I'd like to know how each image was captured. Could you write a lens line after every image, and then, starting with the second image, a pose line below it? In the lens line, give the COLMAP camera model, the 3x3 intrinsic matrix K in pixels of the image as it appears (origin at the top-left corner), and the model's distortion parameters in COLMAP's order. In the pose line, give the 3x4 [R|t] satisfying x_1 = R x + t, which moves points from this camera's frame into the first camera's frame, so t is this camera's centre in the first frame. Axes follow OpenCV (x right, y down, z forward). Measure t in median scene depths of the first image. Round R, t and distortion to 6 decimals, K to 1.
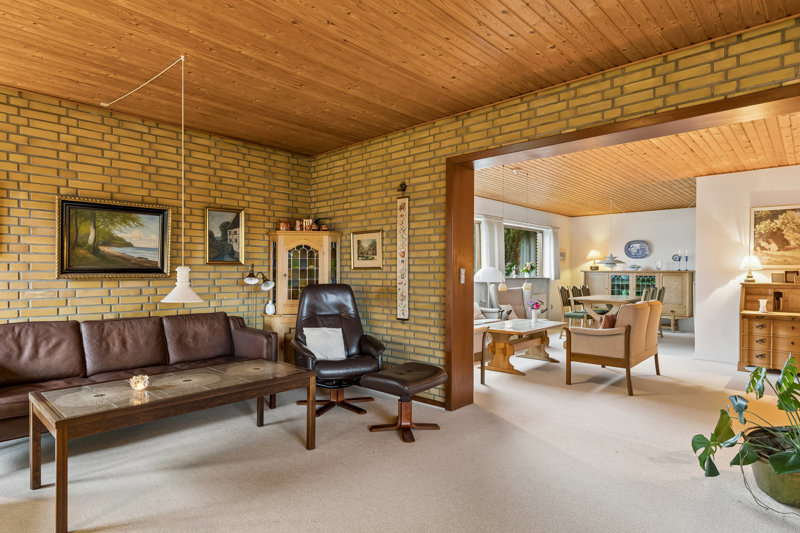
lens RADIAL K [[450.0, 0, 398.1], [0, 450.0, 272.1], [0, 0, 1]] dist [-0.000671, -0.000268]
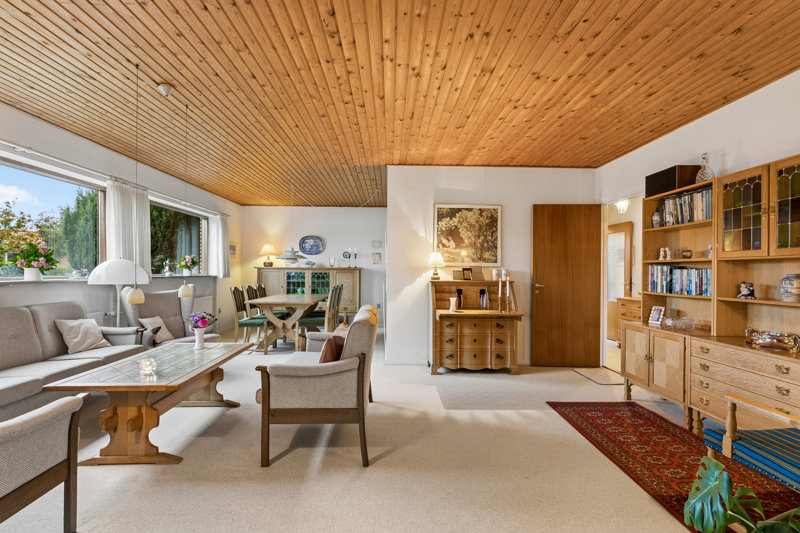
lens RADIAL K [[399.0, 0, 399.0], [0, 399.0, 272.7], [0, 0, 1]] dist [-0.003626, 0.000727]
pose [[0.719471, -0.003388, 0.694515, 0.099421], [-0.003466, 0.999958, 0.008469, 0.000200], [-0.694514, -0.008501, 0.719429, 0.343603]]
